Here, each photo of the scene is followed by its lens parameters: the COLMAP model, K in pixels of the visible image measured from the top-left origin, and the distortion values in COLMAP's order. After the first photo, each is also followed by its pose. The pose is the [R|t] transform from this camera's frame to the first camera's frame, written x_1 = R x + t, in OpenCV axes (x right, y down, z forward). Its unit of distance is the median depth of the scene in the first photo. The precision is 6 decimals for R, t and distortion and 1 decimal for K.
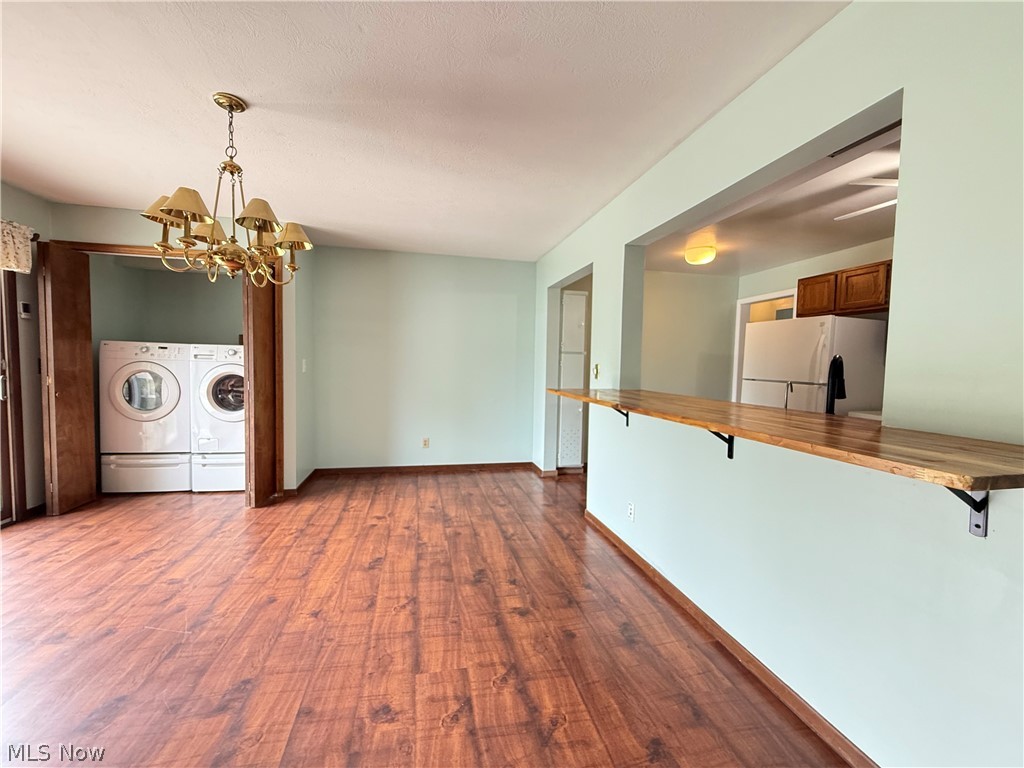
lens RADIAL K [[409.7, 0, 512.0], [0, 409.7, 387.2], [0, 0, 1]] dist [-0.000784, 0.000493]
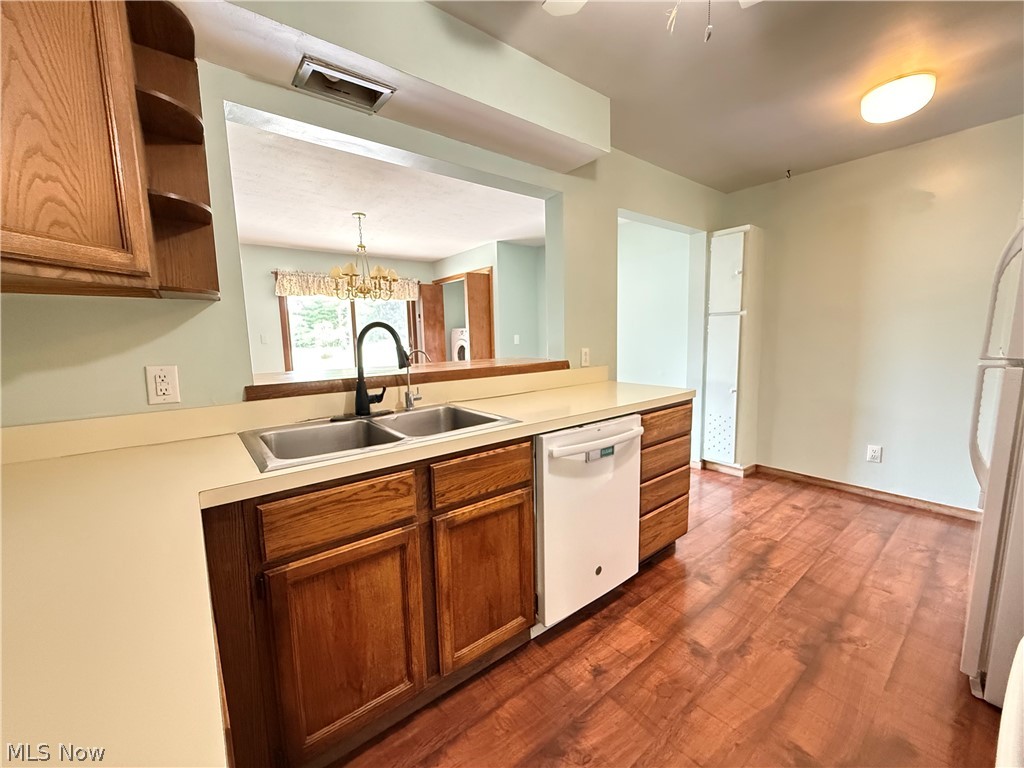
lens RADIAL K [[409.7, 0, 512.1], [0, 409.7, 387.2], [0, 0, 1]] dist [-0.000784, 0.000493]
pose [[0.437116, 0.081730, -0.895684, 0.951152], [-0.019046, 0.996480, 0.081633, -0.005571], [0.899204, -0.018624, 0.437134, 0.463094]]
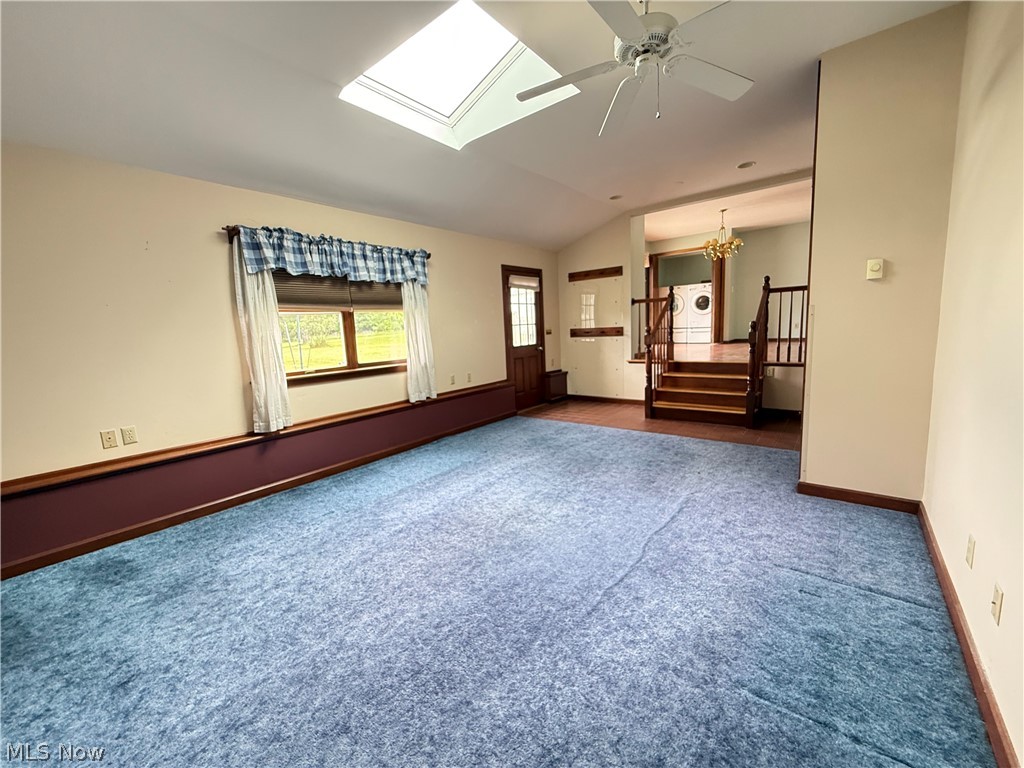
lens RADIAL K [[409.7, 0, 512.1], [0, 409.7, 385.7], [0, 0, 1]] dist [-0.000784, 0.000493]
pose [[0.621542, 0.063391, -0.780812, 0.653223], [0.017369, 0.995361, 0.094635, 0.297645], [0.783189, -0.072381, 0.617557, -1.711173]]
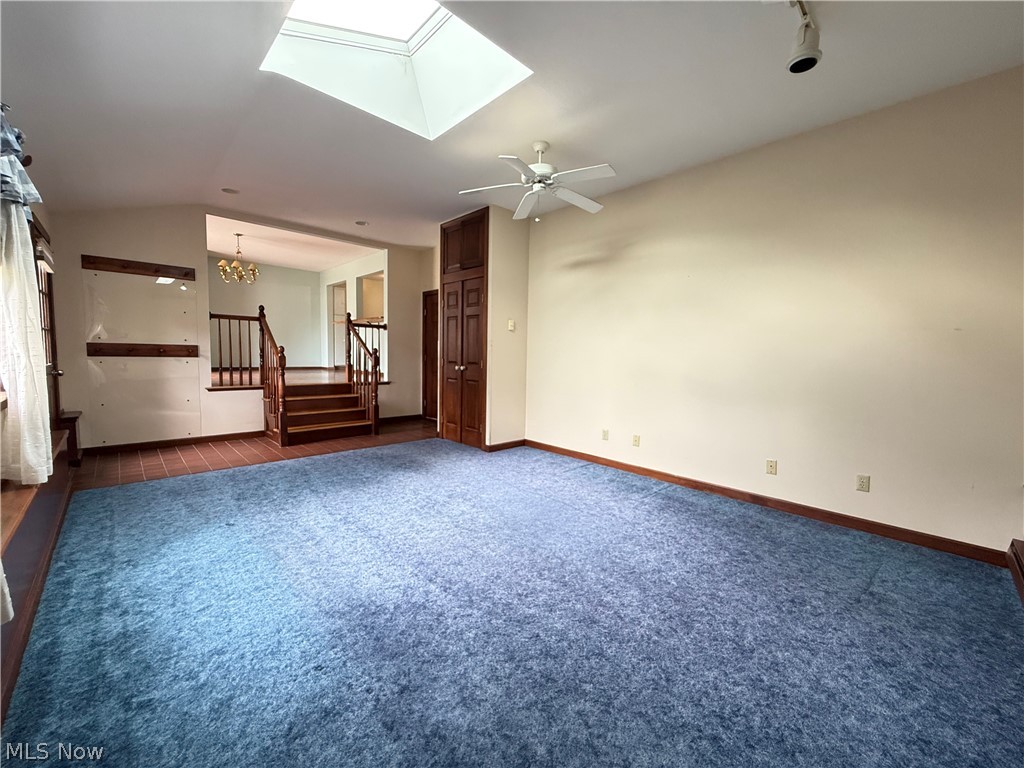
lens RADIAL K [[409.7, 0, 506.4], [0, 409.7, 384.6], [0, 0, 1]] dist [-0.000784, 0.000493]
pose [[0.856871, -0.038445, 0.514095, -0.337571], [0.022373, 0.999049, 0.037421, 0.326410], [-0.515045, -0.020563, 0.856916, -1.982177]]
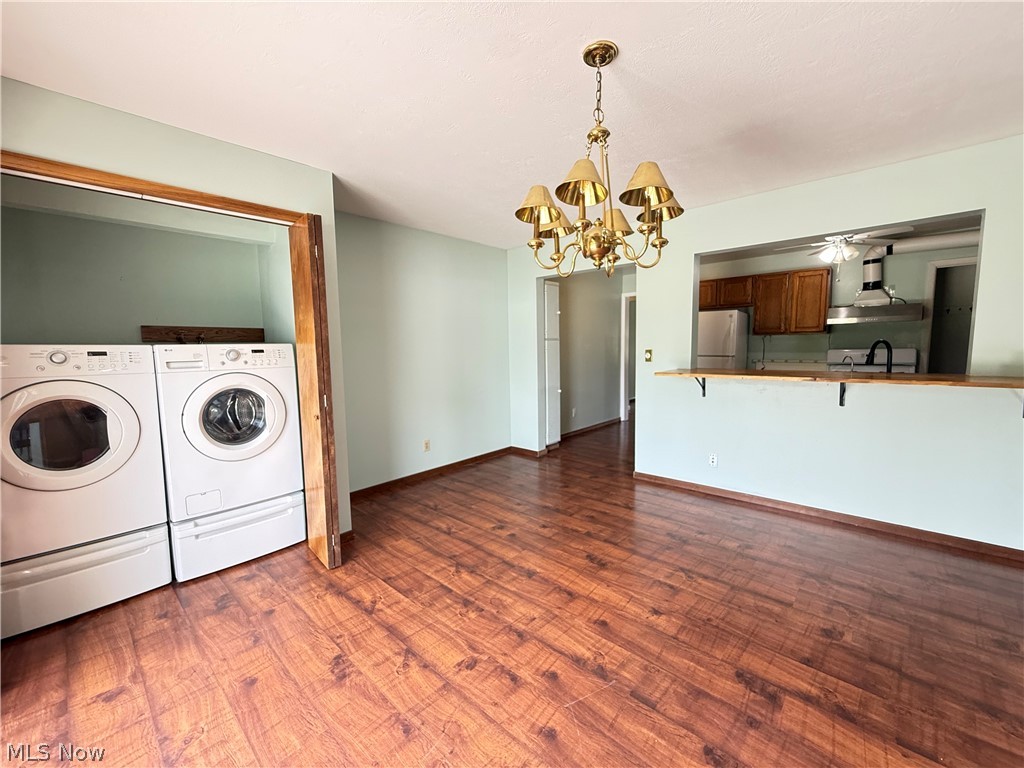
lens RADIAL K [[409.7, 0, 511.9], [0, 409.7, 384.8], [0, 0, 1]] dist [-0.000784, 0.000493]
pose [[0.816895, -0.092642, 0.569298, -0.816001], [0.069603, 0.995637, 0.062146, -0.055537], [-0.572572, -0.011142, 0.819779, 0.245098]]
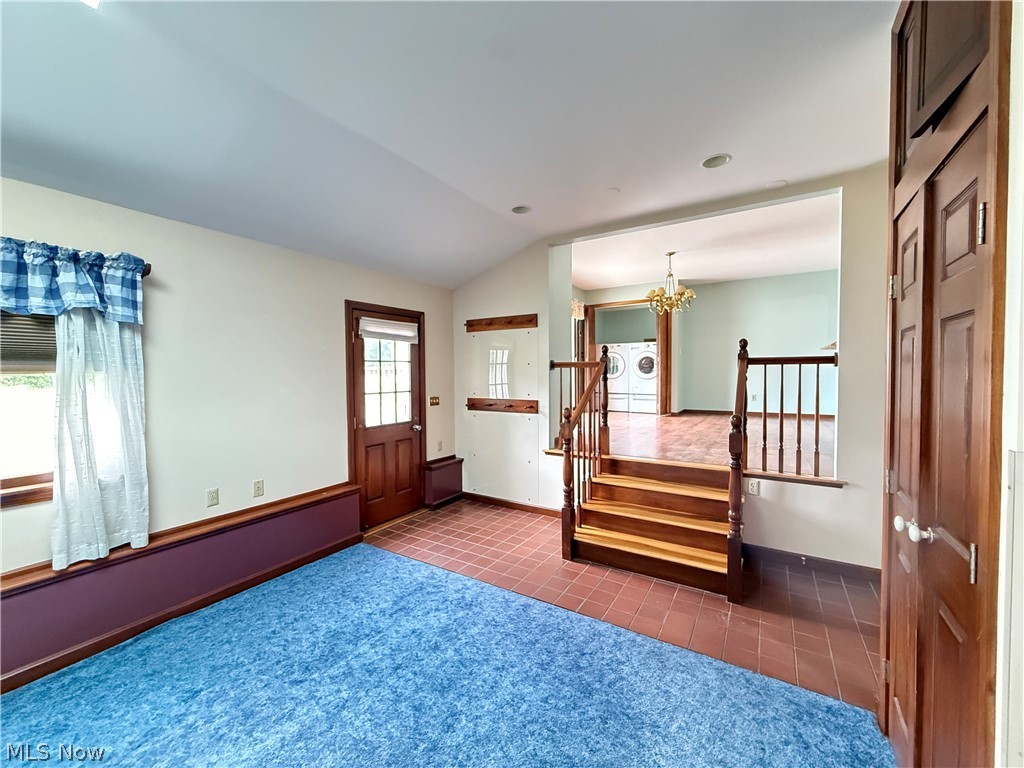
lens RADIAL K [[409.7, 0, 511.1], [0, 409.7, 386.1], [0, 0, 1]] dist [-0.000784, 0.000493]
pose [[0.710515, -0.001070, -0.703681, 0.324574], [-0.016688, 0.999692, -0.018370, 0.193865], [0.703484, 0.024795, 0.710279, -1.097177]]
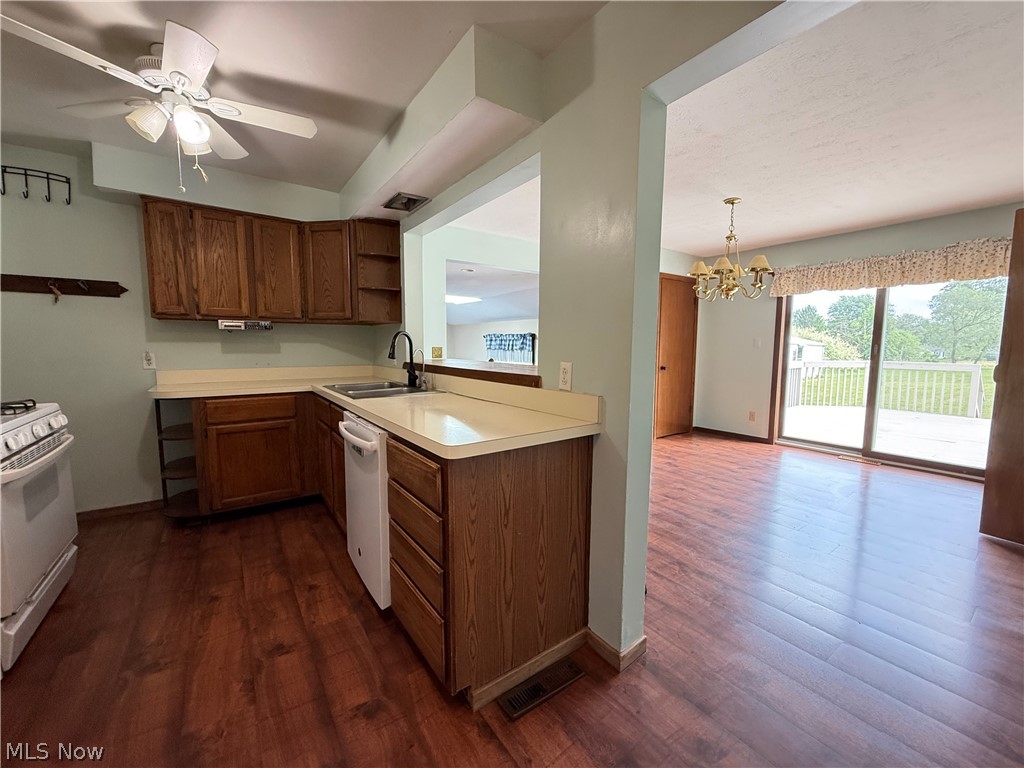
lens RADIAL K [[409.7, 0, 510.9], [0, 409.7, 385.6], [0, 0, 1]] dist [-0.000784, 0.000493]
pose [[-0.922912, 0.010728, -0.384861, 0.547318], [-0.048798, 0.988291, 0.144569, -0.063785], [0.381906, 0.152205, -0.911582, 1.425823]]
